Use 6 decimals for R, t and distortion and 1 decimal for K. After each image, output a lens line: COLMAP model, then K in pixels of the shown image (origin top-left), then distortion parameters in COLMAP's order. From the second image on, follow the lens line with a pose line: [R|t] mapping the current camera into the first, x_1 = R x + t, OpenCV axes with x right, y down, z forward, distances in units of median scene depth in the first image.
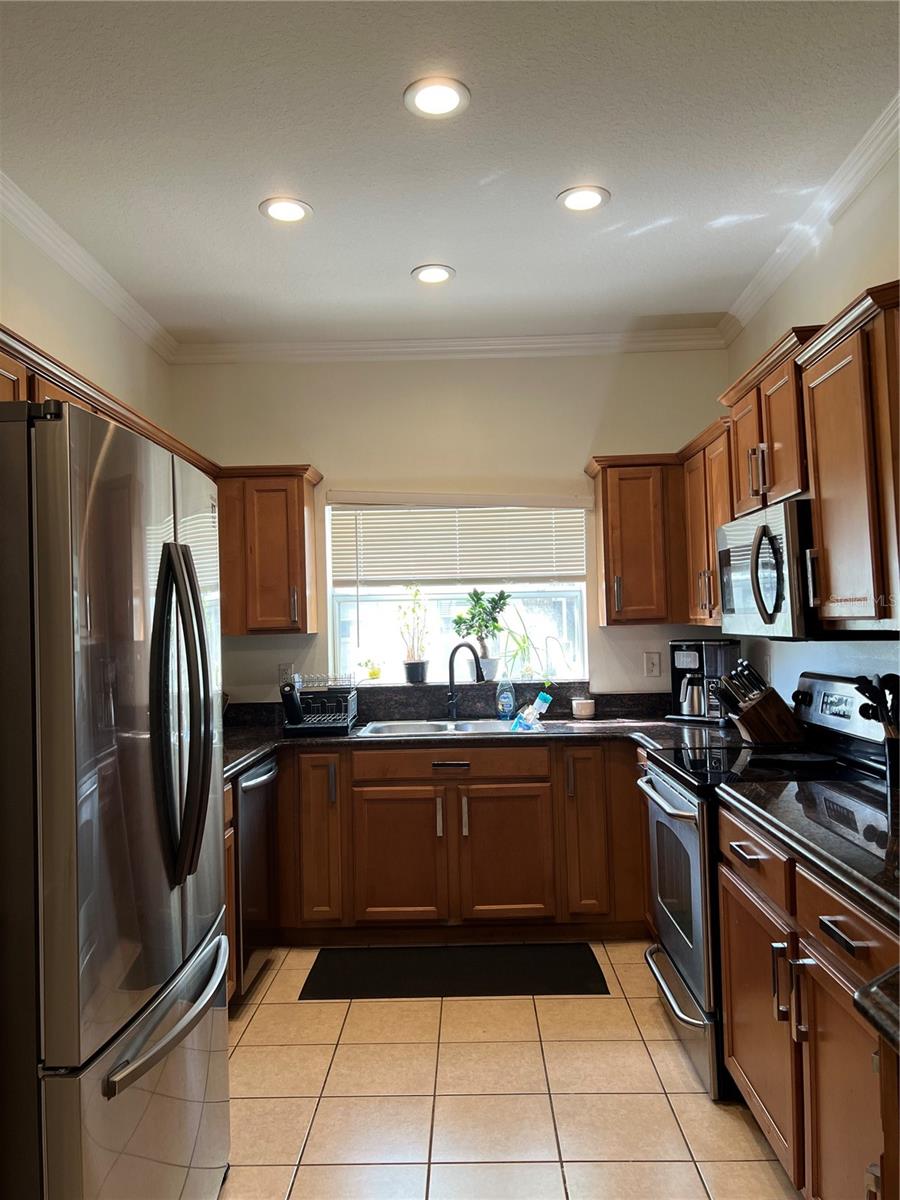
lens RADIAL K [[893.2, 0, 450.0], [0, 893.2, 600.0], [0, 0, 1]] dist [0.051565, -0.002969]
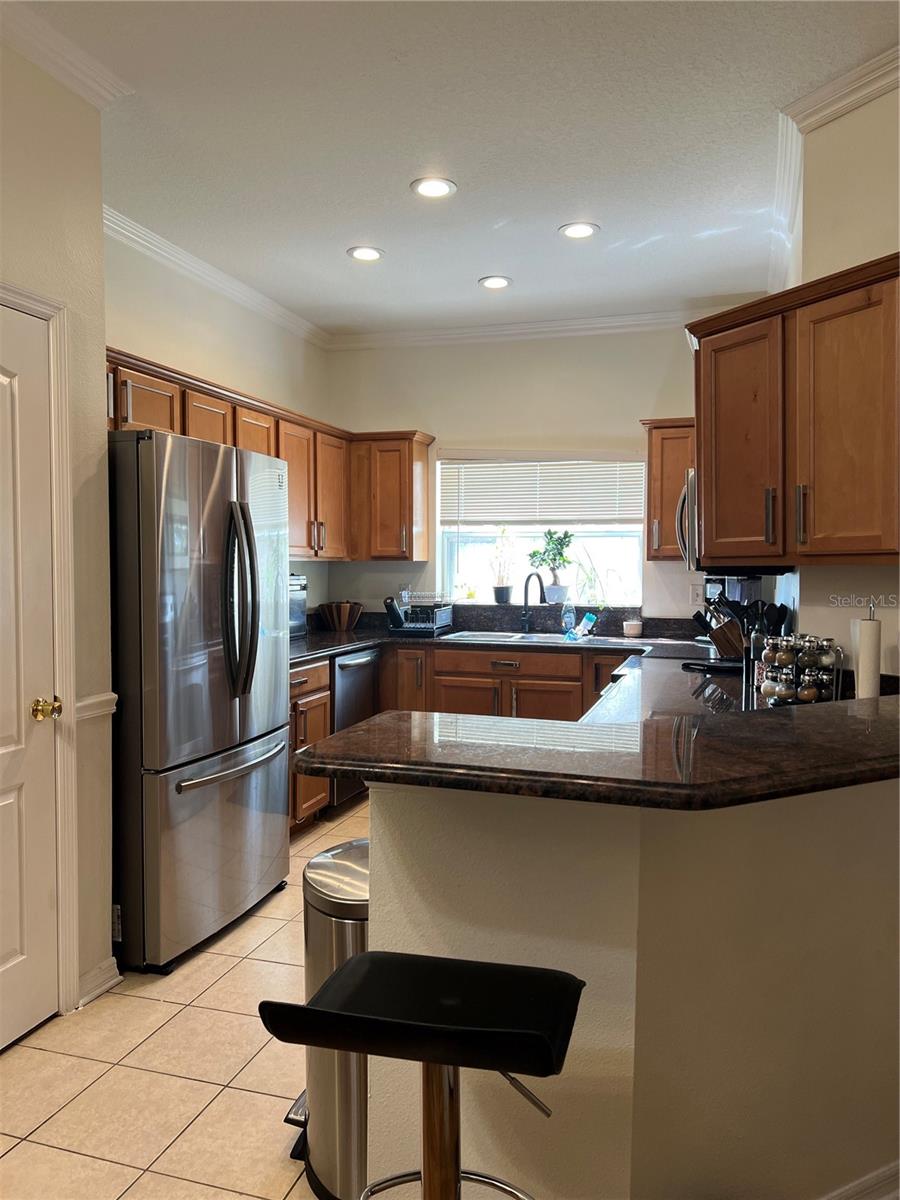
lens RADIAL K [[893.2, 0, 450.0], [0, 893.2, 600.0], [0, 0, 1]] dist [0.051565, -0.002969]
pose [[0.963442, 0.038364, -0.265154, 0.234553], [-0.019662, 0.997151, 0.072829, -0.001697], [0.267193, -0.064953, 0.961452, -0.237677]]
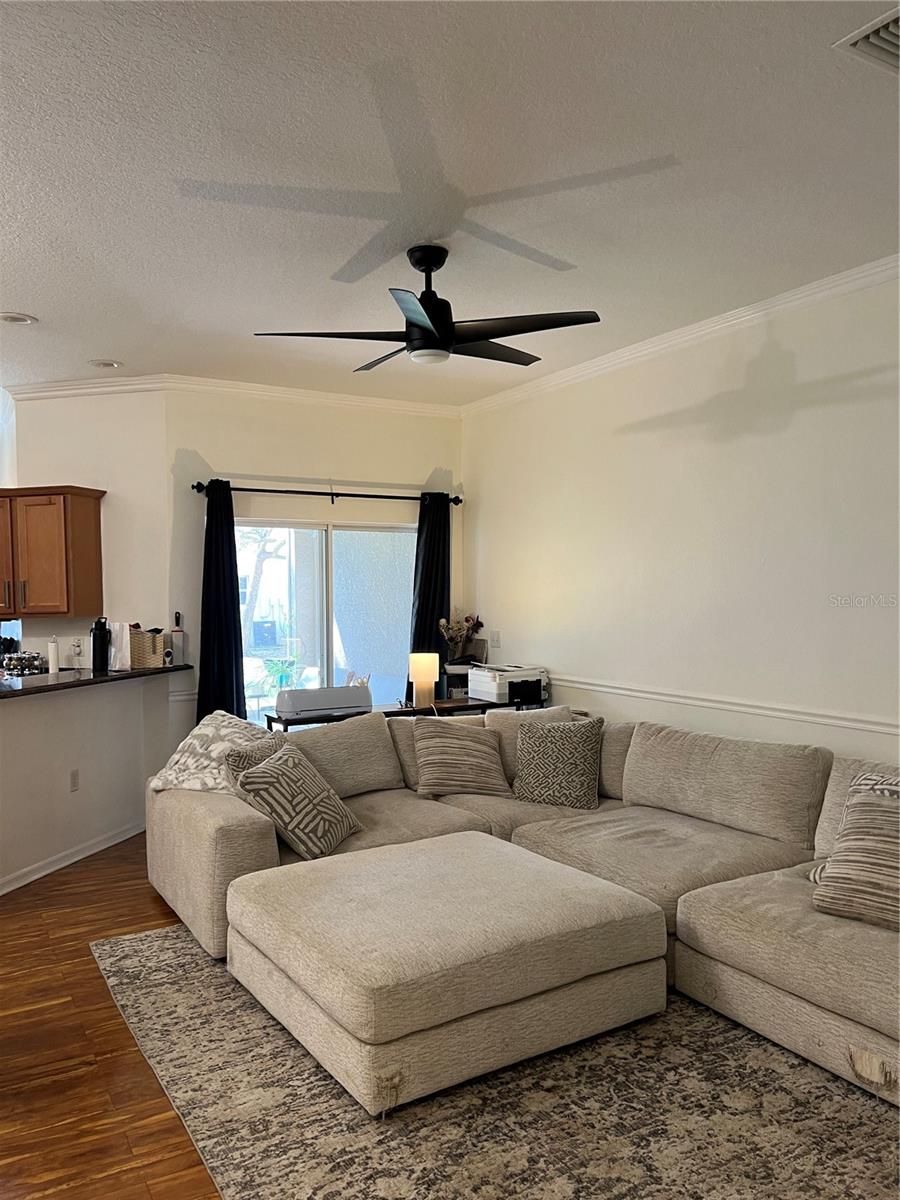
lens RADIAL K [[893.2, 0, 450.0], [0, 893.2, 600.0], [0, 0, 1]] dist [0.051565, -0.002969]
pose [[0.844258, 0.018867, 0.535604, 0.045264], [-0.033249, 0.999299, 0.017208, -0.091527], [-0.534904, -0.032337, 0.844294, -1.544291]]
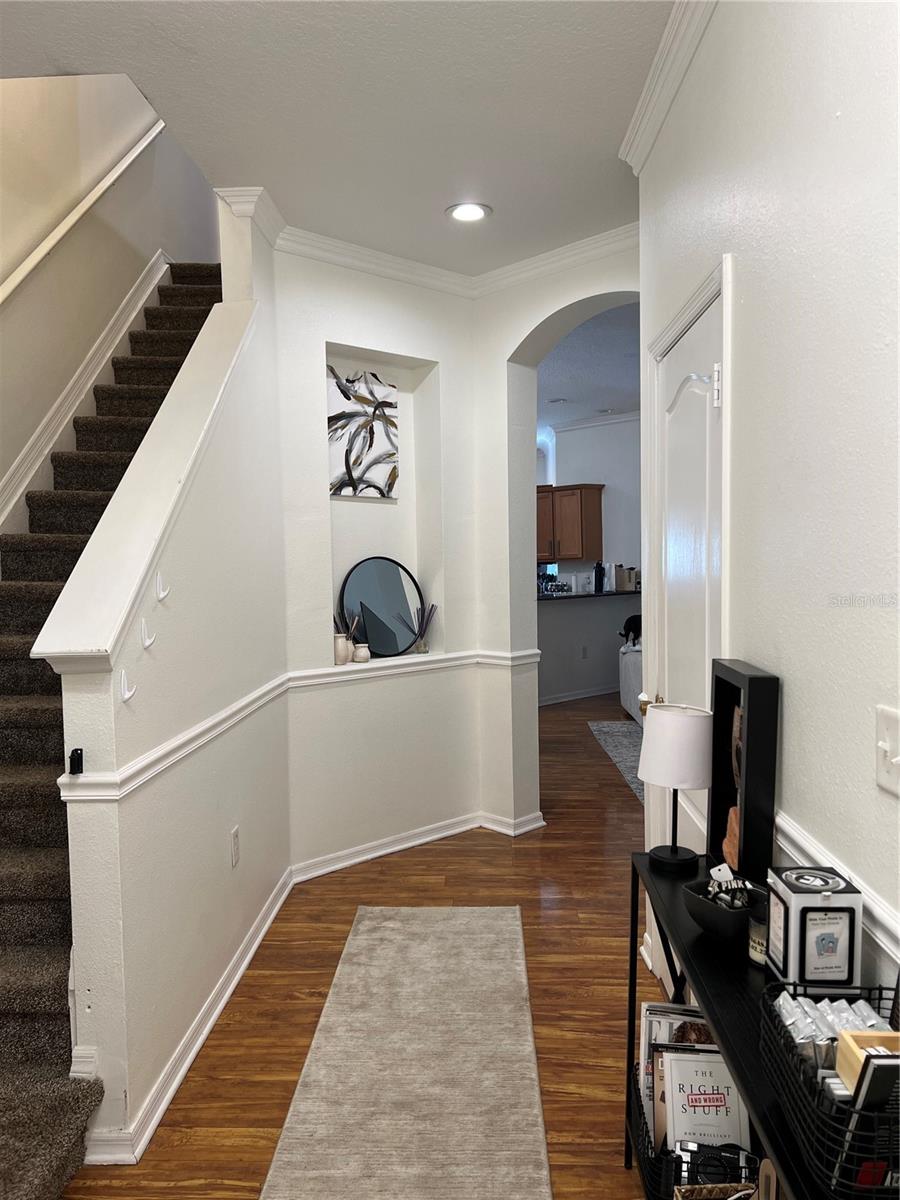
lens RADIAL K [[893.2, 0, 450.0], [0, 893.2, 600.0], [0, 0, 1]] dist [0.051565, -0.002969]
pose [[0.999890, 0.012774, -0.007566, -0.080186], [-0.012181, 0.997199, 0.073801, -0.084463], [0.008487, -0.073701, 0.997244, -2.910890]]
